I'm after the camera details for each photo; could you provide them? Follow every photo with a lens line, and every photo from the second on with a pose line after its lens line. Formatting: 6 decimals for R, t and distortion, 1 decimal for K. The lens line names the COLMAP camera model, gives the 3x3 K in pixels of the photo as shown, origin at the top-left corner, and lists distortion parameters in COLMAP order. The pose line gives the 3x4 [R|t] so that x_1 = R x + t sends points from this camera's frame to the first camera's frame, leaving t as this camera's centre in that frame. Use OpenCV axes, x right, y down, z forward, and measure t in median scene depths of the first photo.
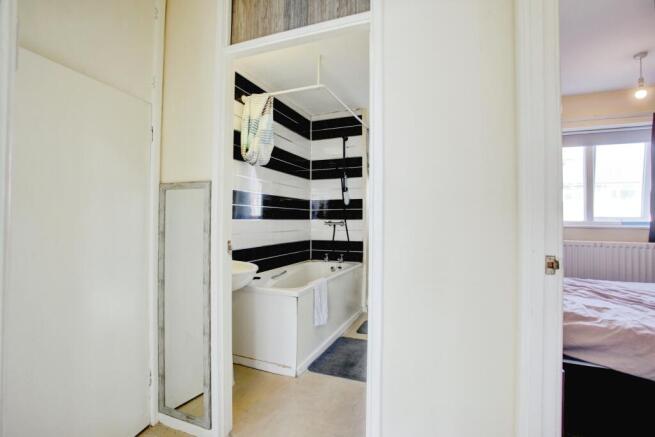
lens RADIAL K [[325.7, 0, 320.7], [0, 325.7, 213.1], [0, 0, 1]] dist [-0.070734, 0.029089]
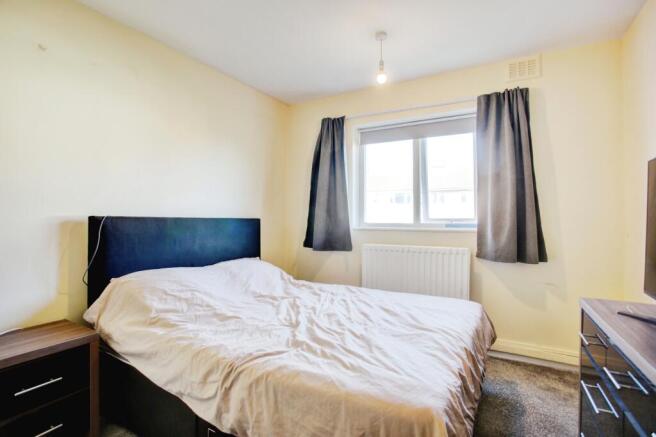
lens RADIAL K [[326.2, 0, 321.2], [0, 326.2, 213.1], [0, 0, 1]] dist [-0.070734, 0.029089]
pose [[0.988810, -0.002767, -0.149156, 0.995068], [0.001744, 0.999974, -0.006989, 0.004032], [0.149172, 0.006651, 0.988789, 0.077821]]
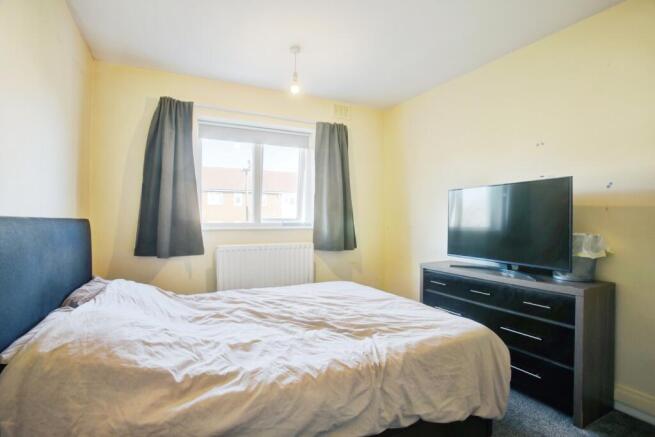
lens RADIAL K [[325.7, 0, 320.7], [0, 325.7, 213.1], [0, 0, 1]] dist [-0.070734, 0.029089]
pose [[0.656757, 0.009506, 0.754042, 0.335083], [-0.006216, 0.999955, -0.007193, 0.003420], [-0.754076, 0.000037, 0.656787, 0.292443]]
